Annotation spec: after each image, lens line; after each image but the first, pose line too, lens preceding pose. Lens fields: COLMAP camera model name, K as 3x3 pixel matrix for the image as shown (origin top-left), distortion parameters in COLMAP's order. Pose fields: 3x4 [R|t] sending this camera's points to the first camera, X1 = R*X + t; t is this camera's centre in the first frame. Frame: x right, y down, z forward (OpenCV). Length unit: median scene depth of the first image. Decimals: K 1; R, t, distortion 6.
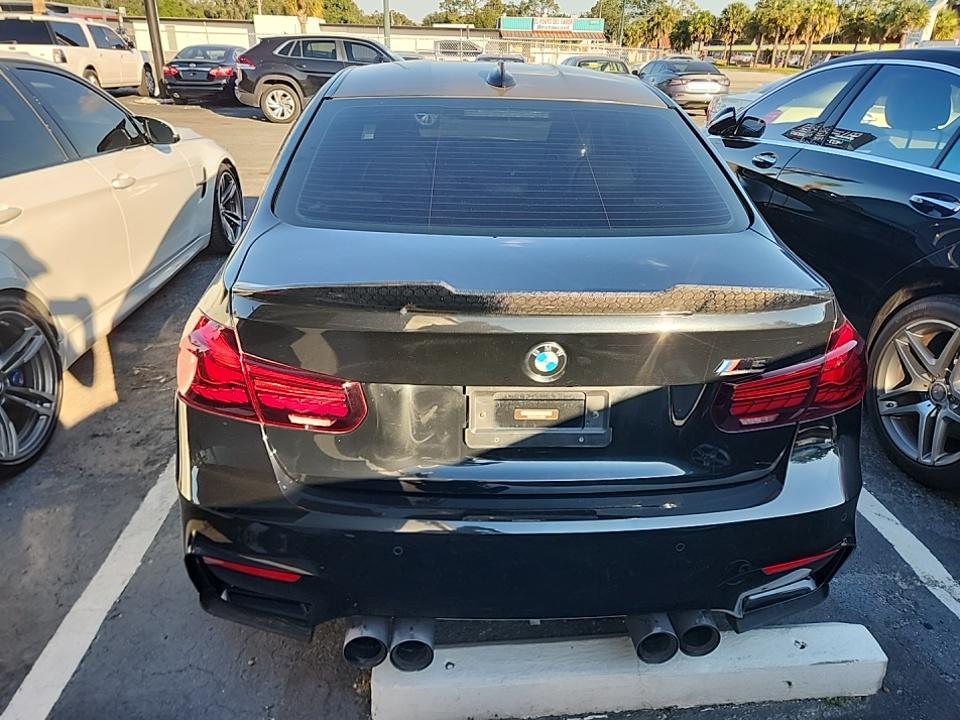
lens RADIAL K [[693.1, 0, 480.0], [0, 693.1, 360.0], [0, 0, 1]] dist [0.037142, -0.048359]
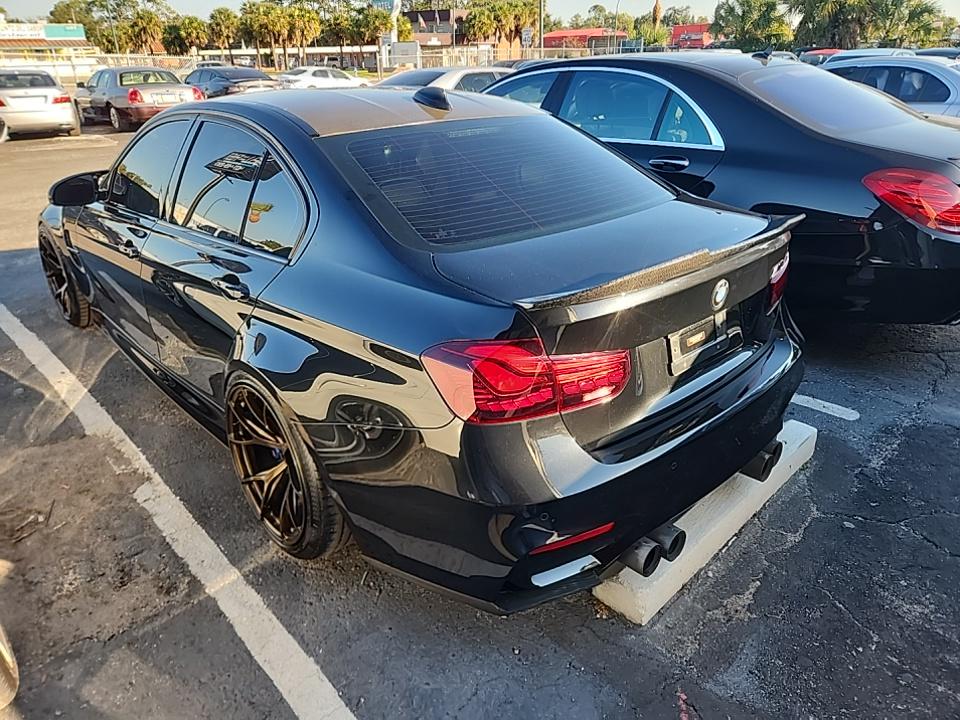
lens RADIAL K [[693.1, 0, 480.0], [0, 693.1, 360.0], [0, 0, 1]] dist [0.037142, -0.048359]
pose [[0.744241, -0.289732, 0.601798, -0.116304], [0.290134, 0.951806, 0.099434, -0.015427], [-0.601604, 0.100599, 0.792434, 0.018045]]
